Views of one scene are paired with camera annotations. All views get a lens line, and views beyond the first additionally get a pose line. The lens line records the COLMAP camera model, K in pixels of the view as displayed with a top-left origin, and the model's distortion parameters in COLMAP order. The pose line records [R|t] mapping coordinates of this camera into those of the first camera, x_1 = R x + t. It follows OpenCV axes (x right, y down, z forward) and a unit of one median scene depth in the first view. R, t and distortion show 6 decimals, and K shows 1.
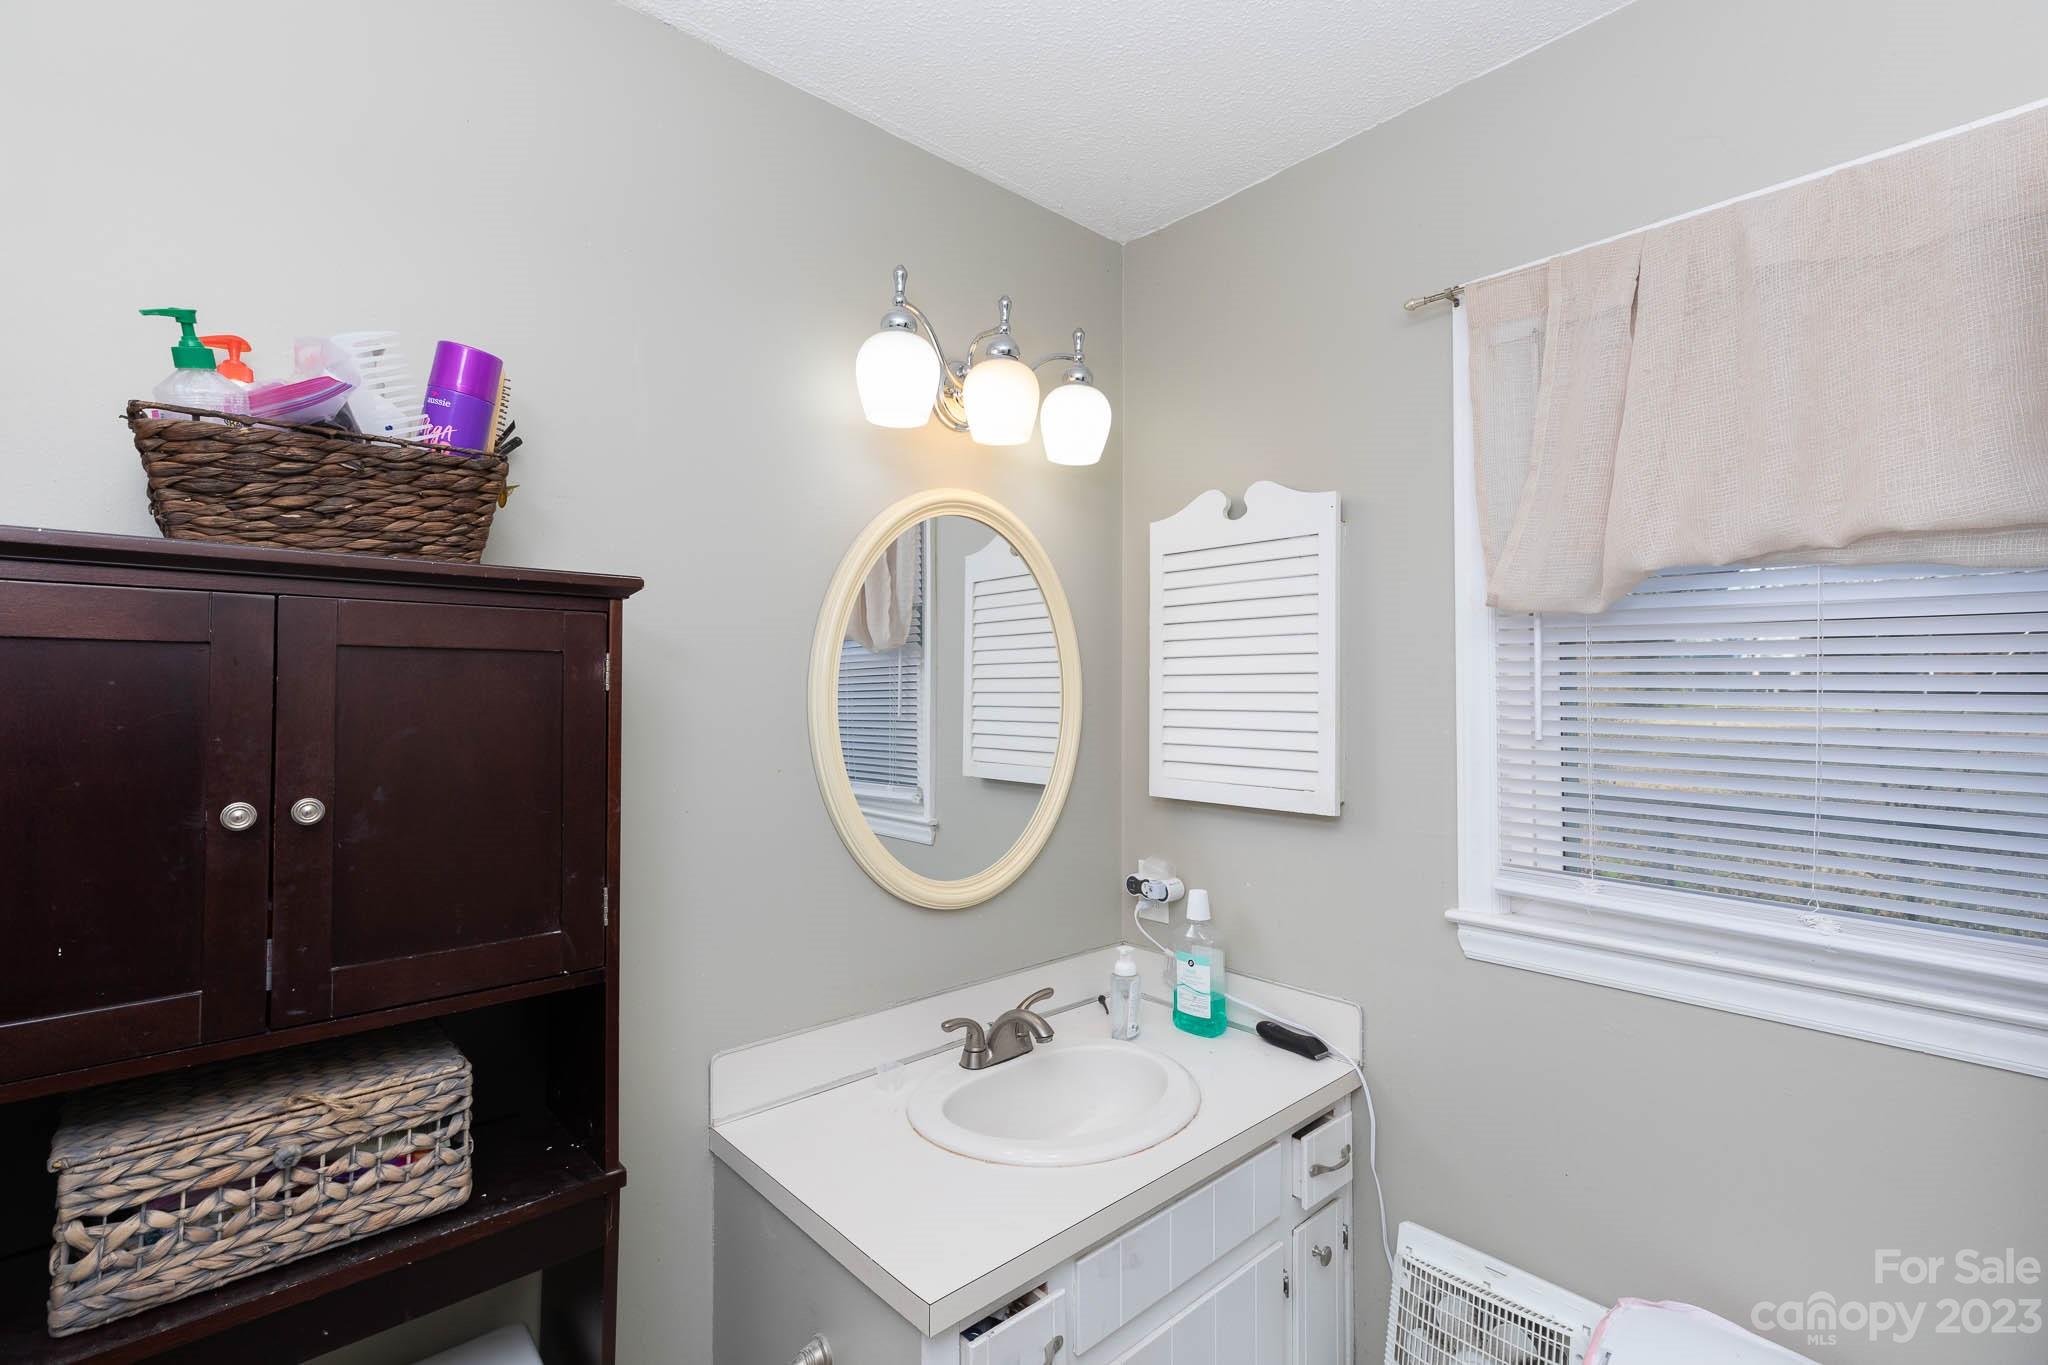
lens RADIAL K [[915.2, 0, 1030.2], [0, 915.2, 685.9], [0, 0, 1]] dist [-0.000386, -0.000348]
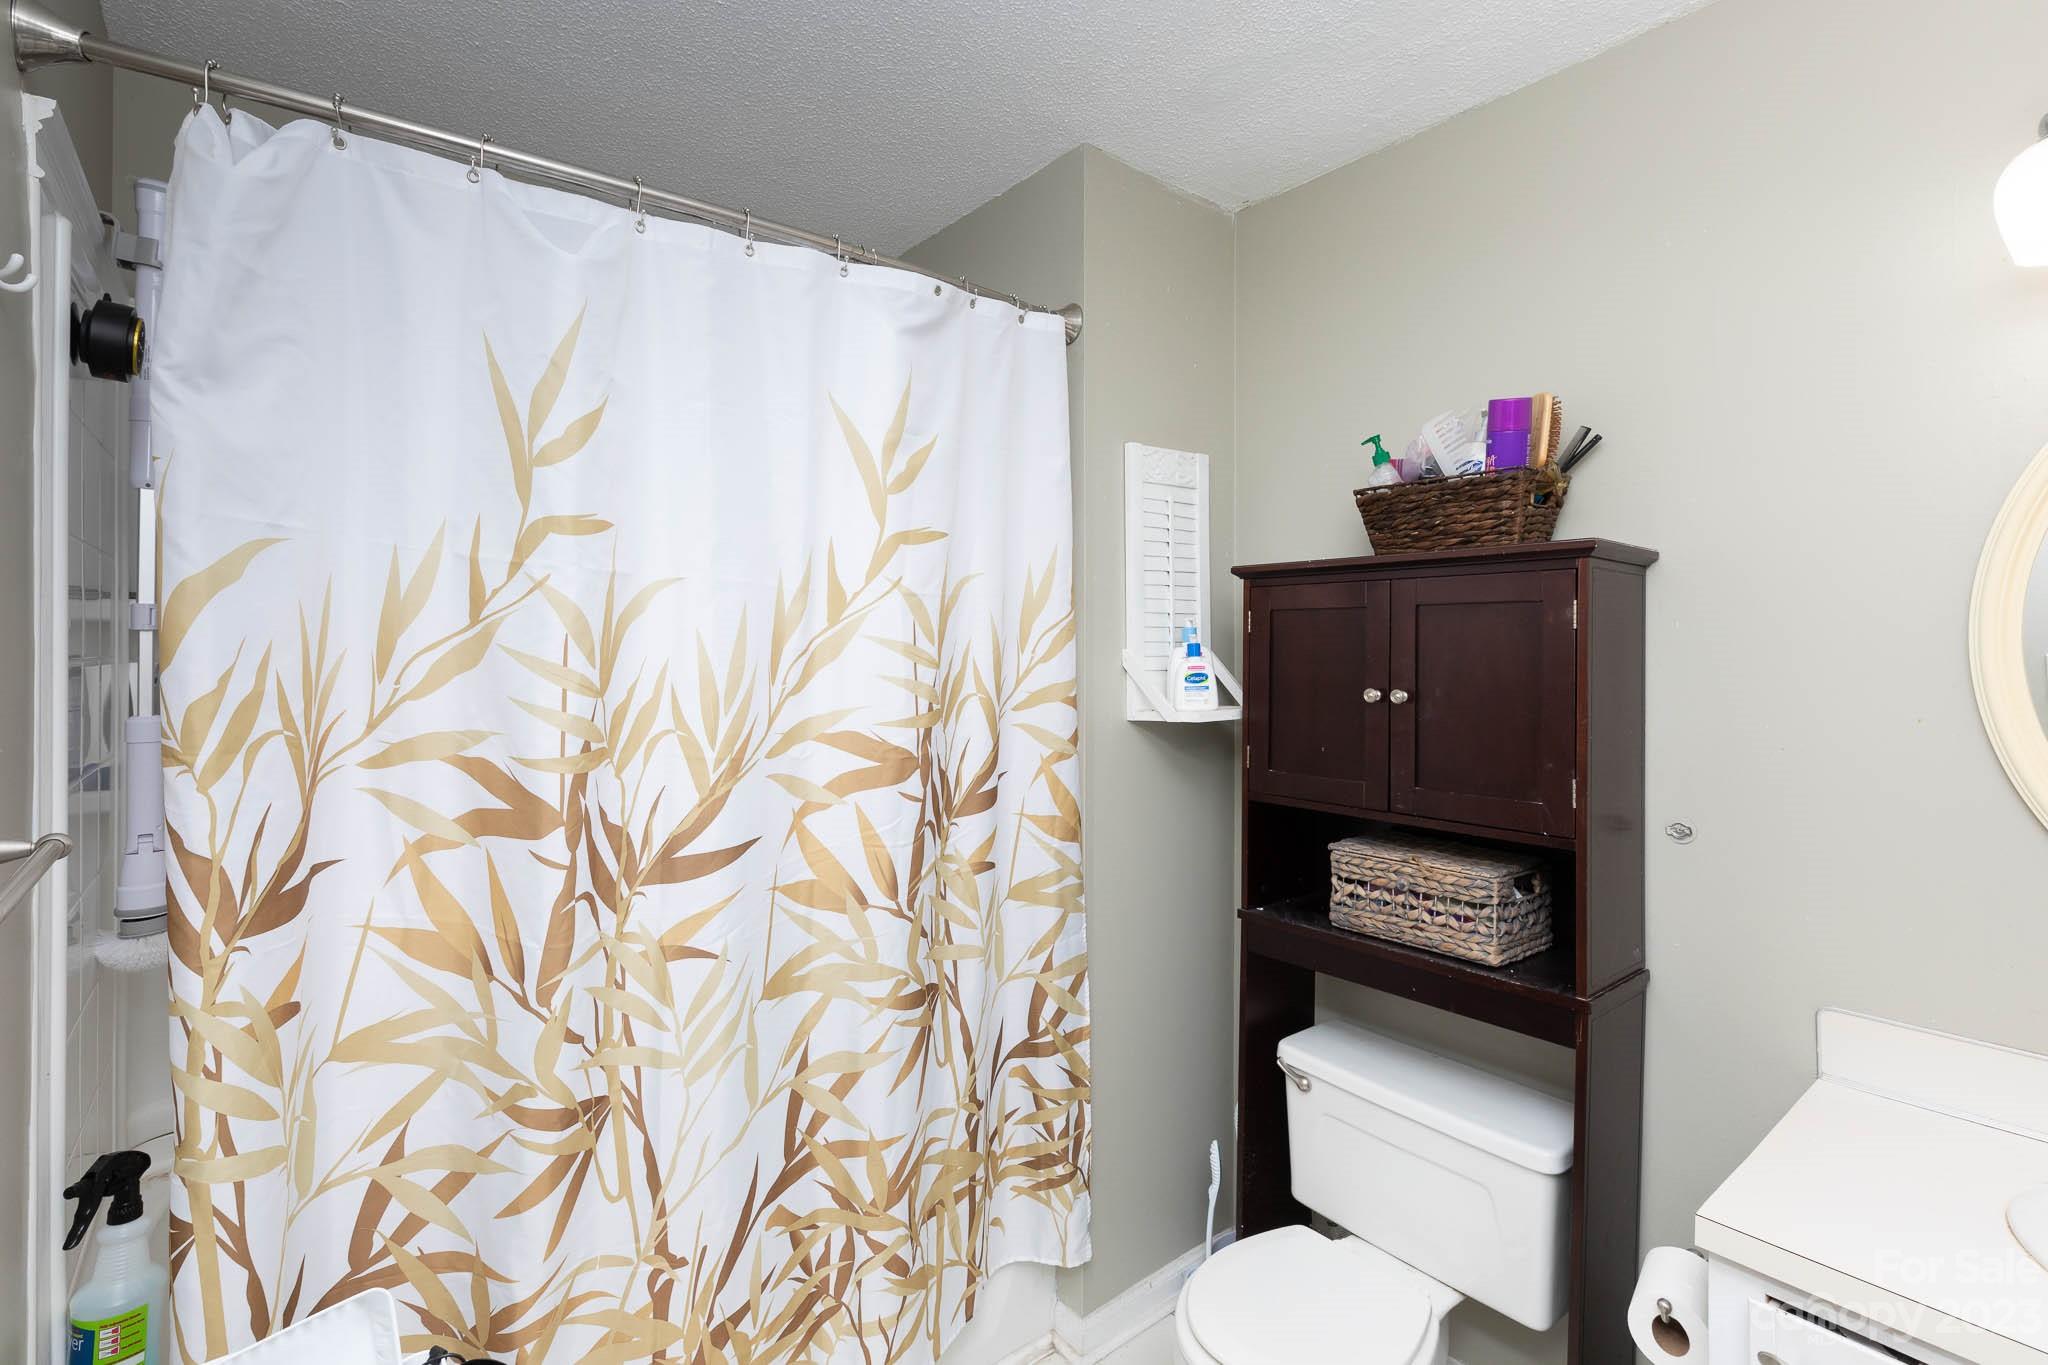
lens RADIAL K [[915.2, 0, 1030.2], [0, 915.2, 685.9], [0, 0, 1]] dist [-0.000386, -0.000348]
pose [[-0.039675, 0.048832, -0.998019, 1.016162], [0.007724, 0.998790, 0.048562, 0.019294], [0.999183, -0.005782, -0.040004, 0.320336]]
